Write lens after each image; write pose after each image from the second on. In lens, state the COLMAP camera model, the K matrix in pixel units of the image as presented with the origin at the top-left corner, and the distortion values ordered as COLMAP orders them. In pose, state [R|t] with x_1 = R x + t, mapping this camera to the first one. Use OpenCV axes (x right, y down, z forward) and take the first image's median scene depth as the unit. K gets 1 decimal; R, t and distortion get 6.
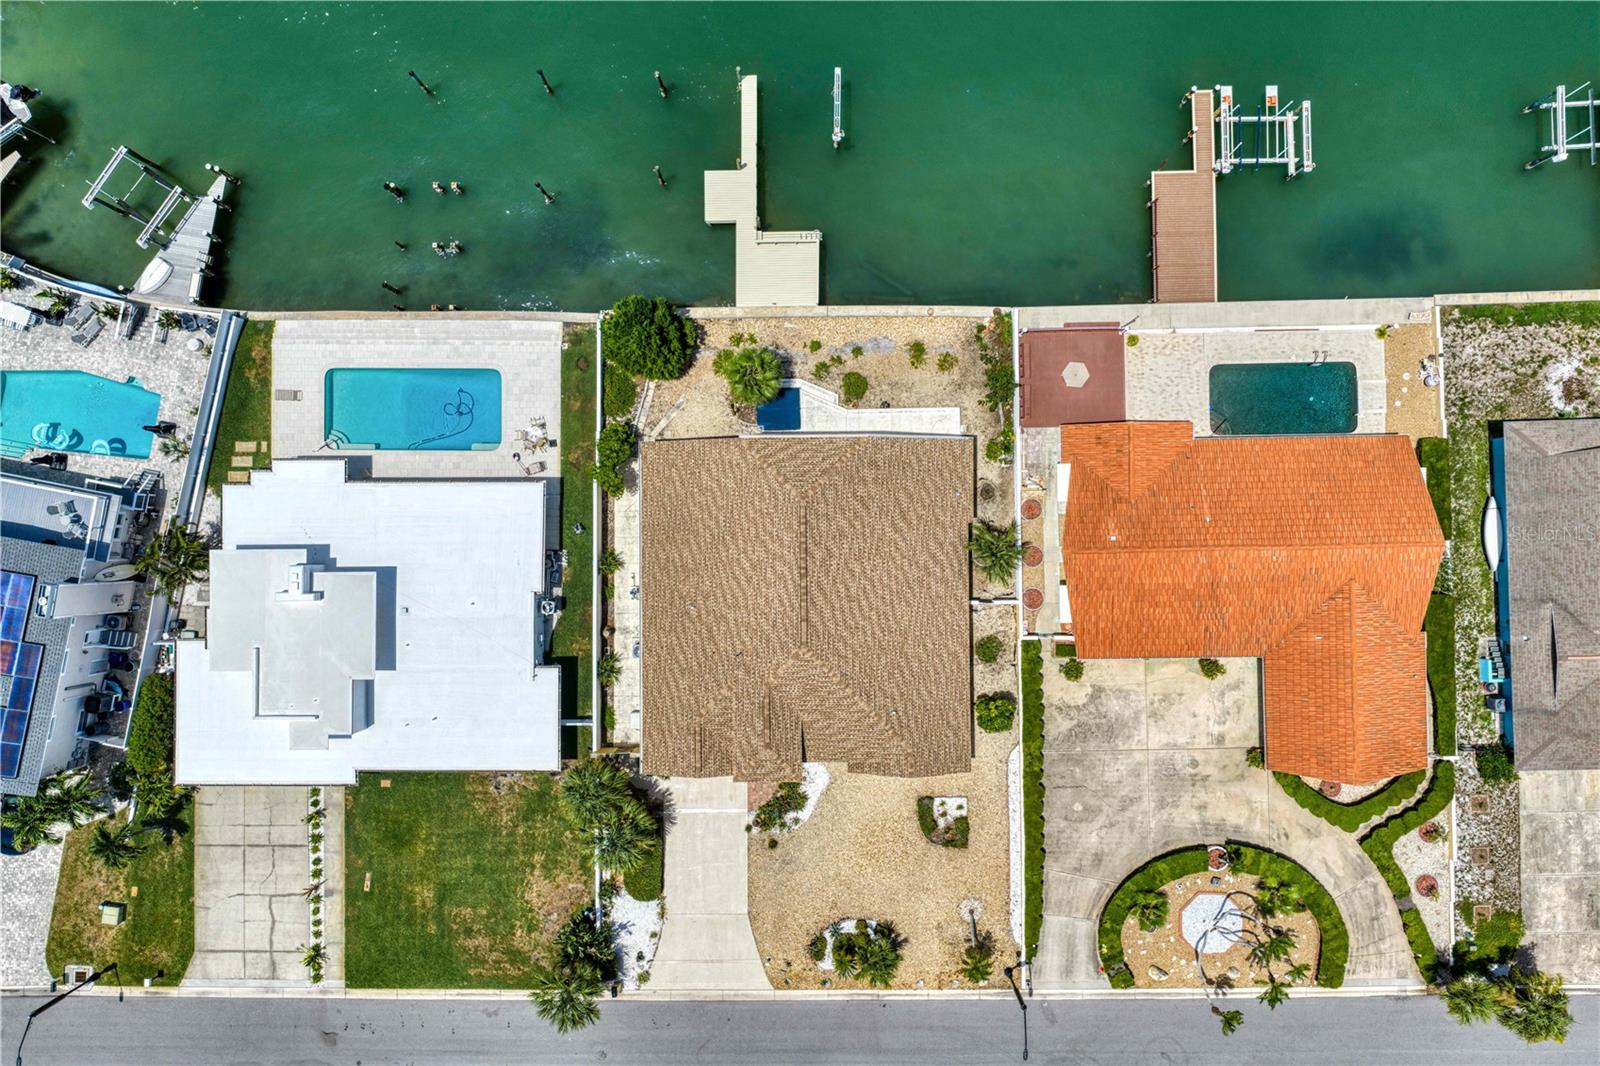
lens RADIAL K [[1302.2, 0, 804.9], [0, 1302.2, 536.8], [0, 0, 1]] dist [0.061910, -0.111505]
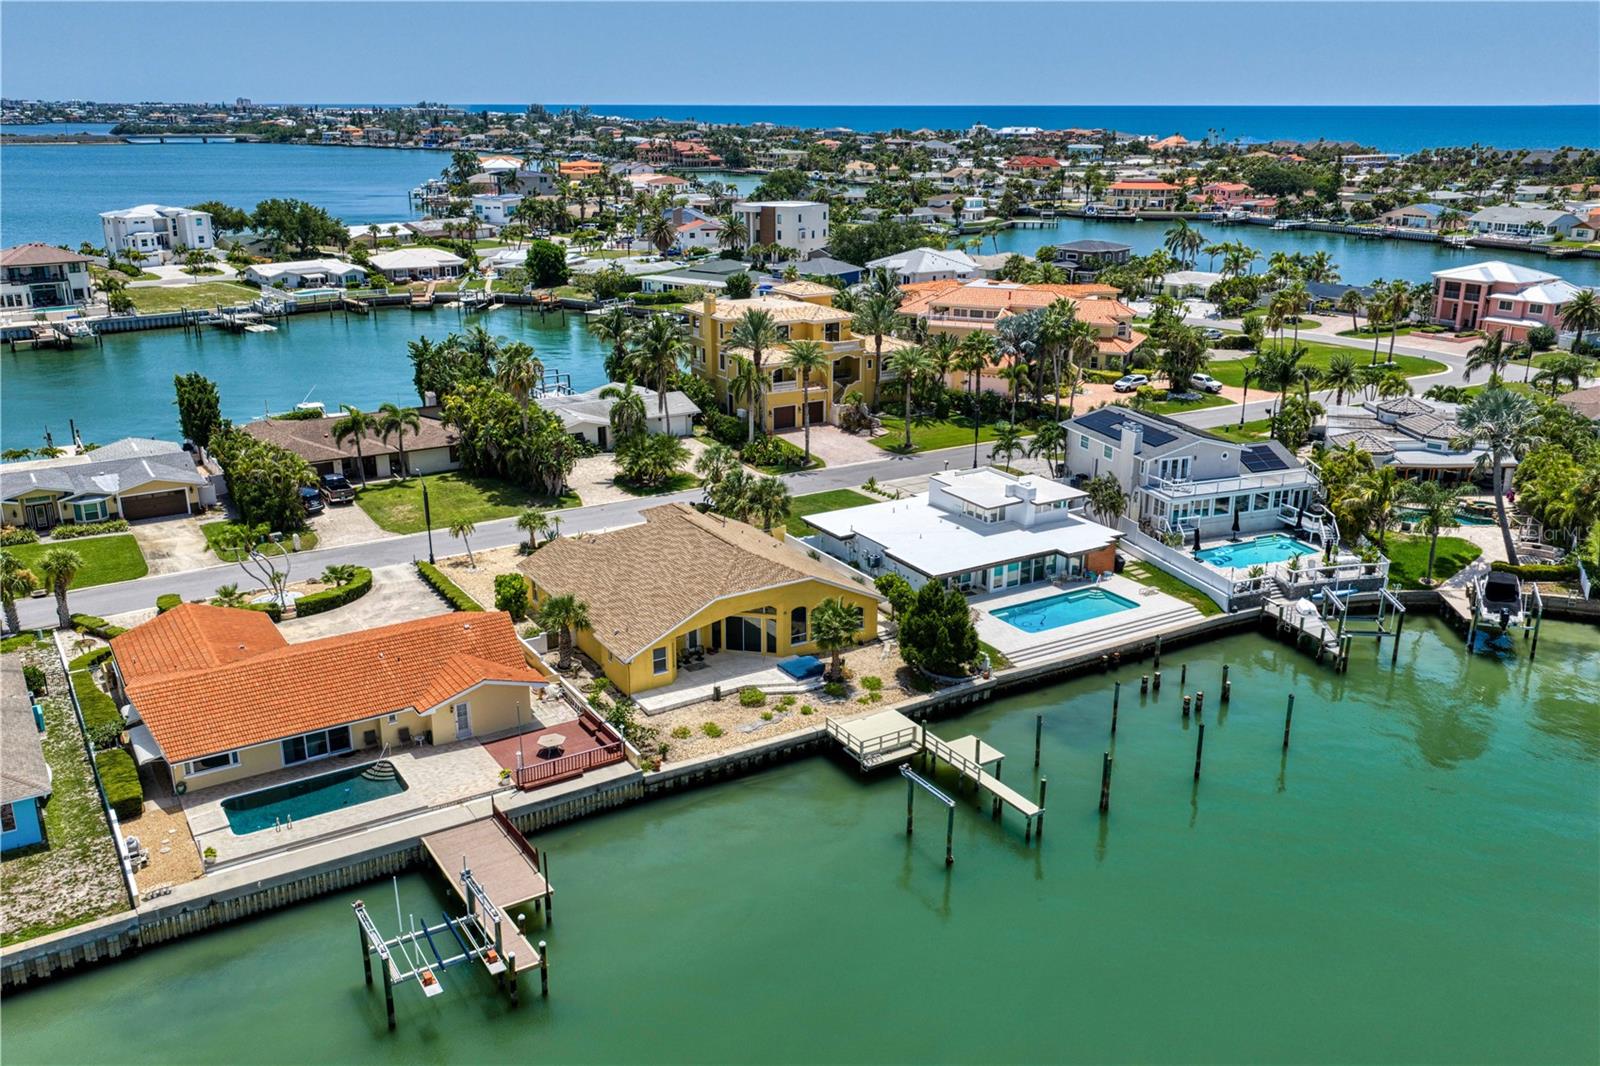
lens RADIAL K [[1331.7, 0, 800.0], [0, 1331.7, 533.0], [0, 0, 1]] dist [0.076656, -0.128695]
pose [[-0.852308, 0.171013, -0.494294, 0.500212], [-0.522835, -0.252033, 0.814324, -0.952686], [0.014682, 0.952488, 0.304221, 0.565520]]
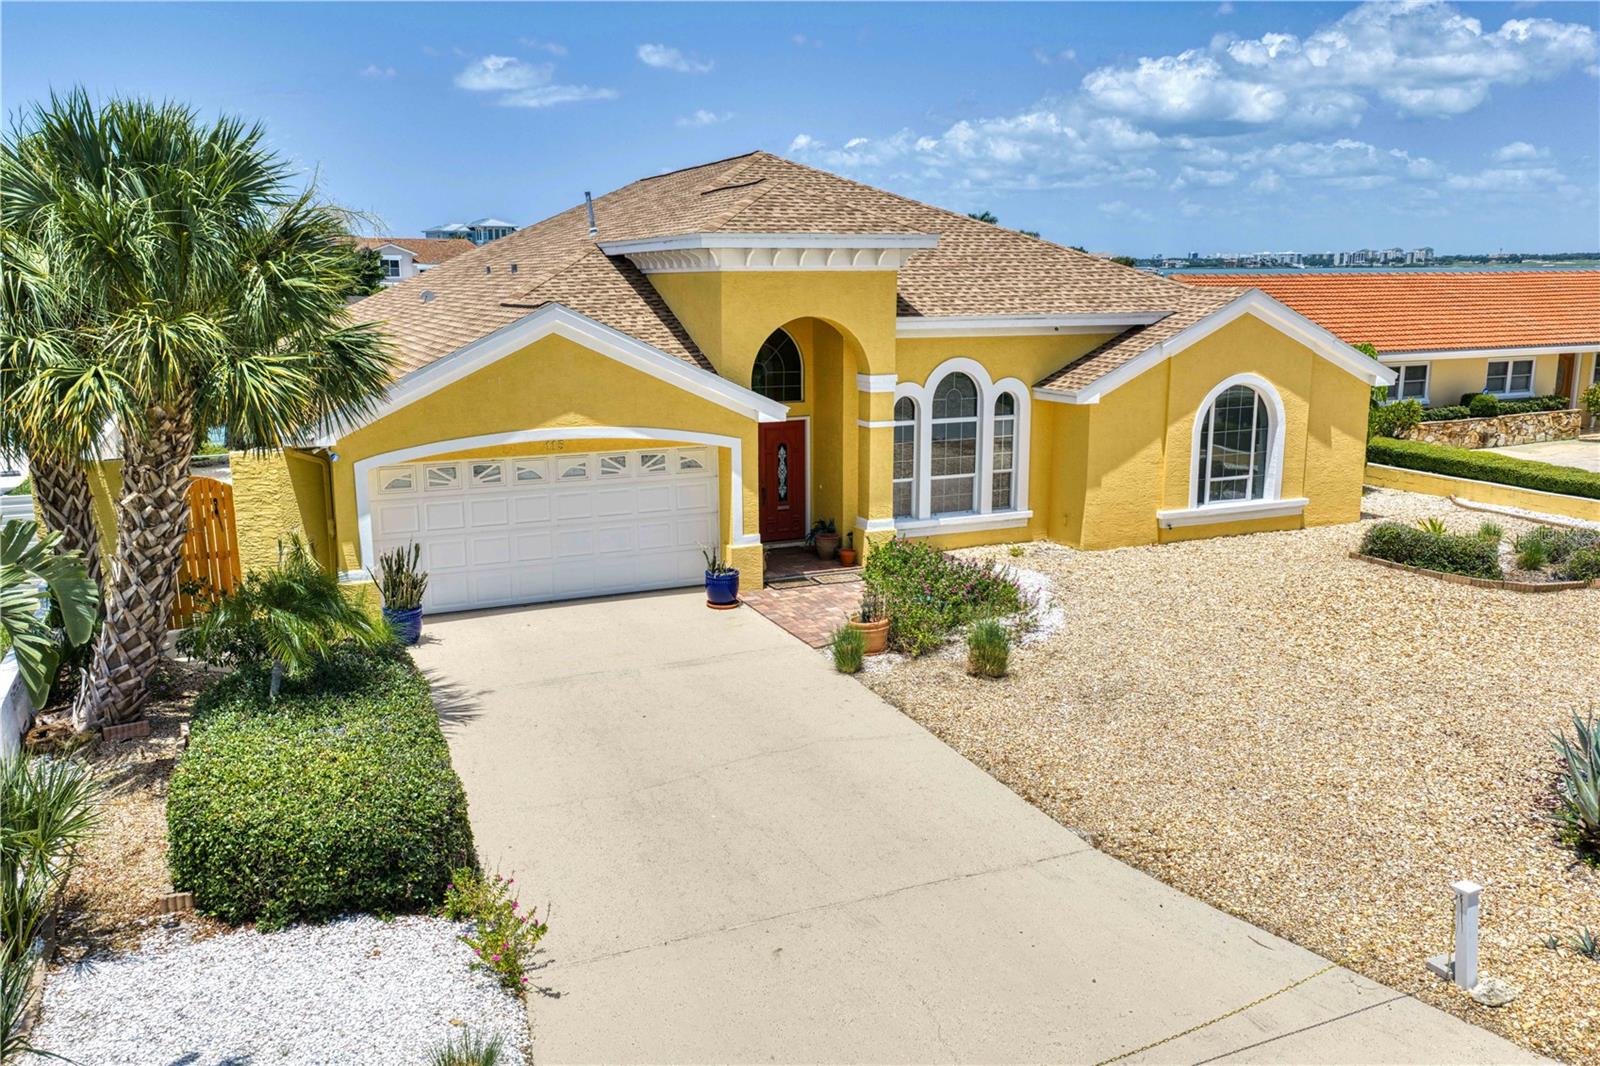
lens RADIAL K [[1302.2, 0, 804.9], [0, 1302.2, 536.8], [0, 0, 1]] dist [0.061910, -0.111505]
pose [[0.917041, -0.067779, 0.392990, -0.129401], [0.398554, 0.189815, -0.897287, 0.402204], [-0.013778, 0.979477, 0.201082, 0.938229]]
